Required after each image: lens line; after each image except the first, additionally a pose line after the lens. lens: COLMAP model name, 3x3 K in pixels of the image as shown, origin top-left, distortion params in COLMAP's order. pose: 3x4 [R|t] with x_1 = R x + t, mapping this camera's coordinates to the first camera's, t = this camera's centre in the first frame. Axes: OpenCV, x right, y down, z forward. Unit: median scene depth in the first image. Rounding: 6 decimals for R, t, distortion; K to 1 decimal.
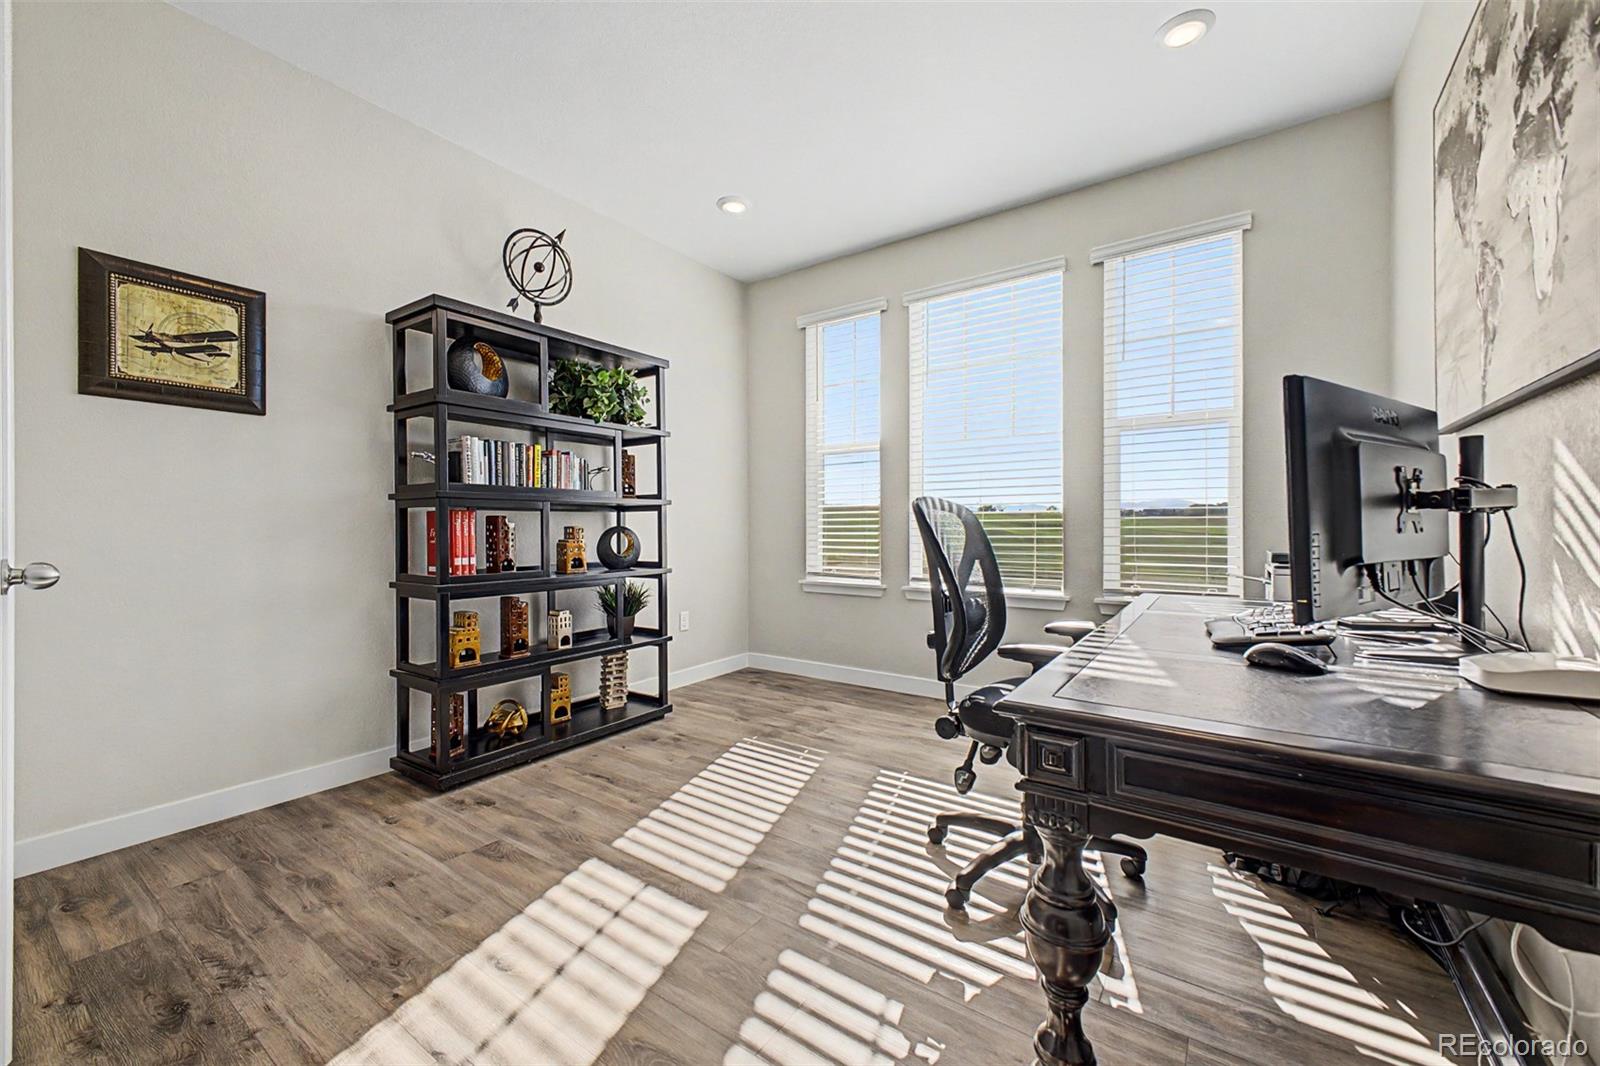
lens RADIAL K [[624.8, 0, 787.7], [0, 624.8, 533.1], [0, 0, 1]] dist [0.021801, -0.008520]
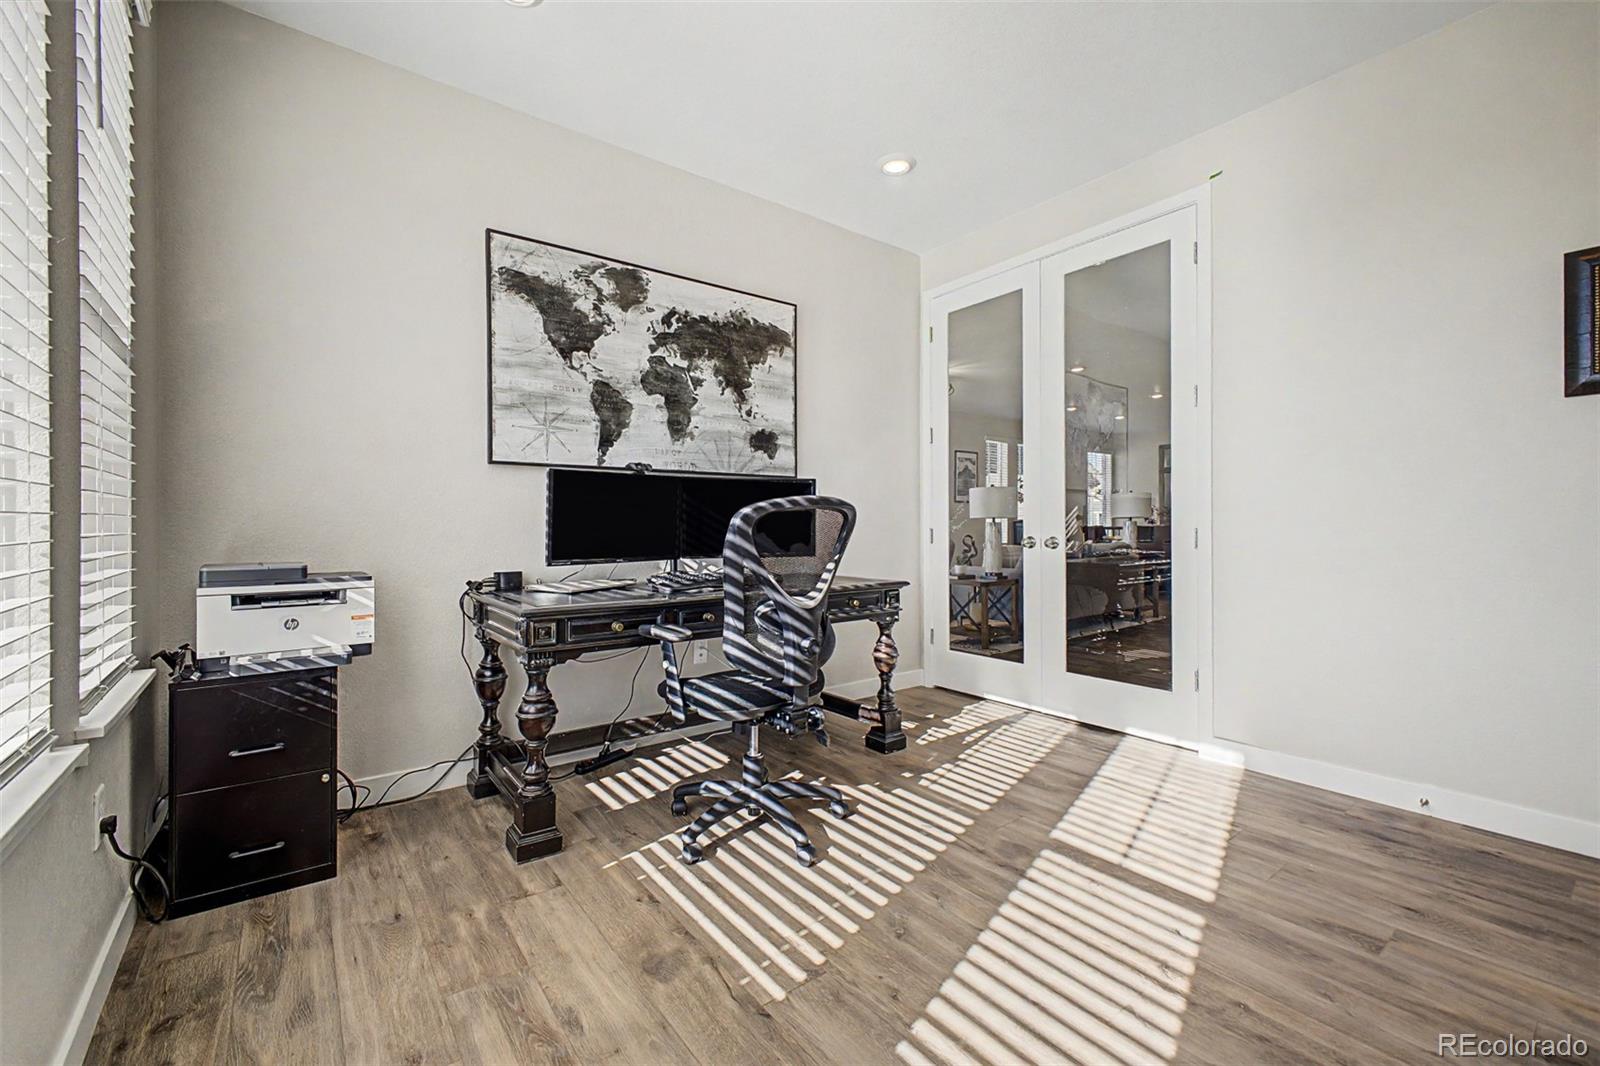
lens RADIAL K [[662.8, 0, 780.8], [0, 662.8, 524.5], [0, 0, 1]] dist [0.006276, -0.000140]
pose [[-0.951041, -0.009003, 0.308935, -0.020567], [-0.009605, 0.999954, -0.000427, -0.013968], [-0.308916, -0.003373, -0.951083, 2.344496]]
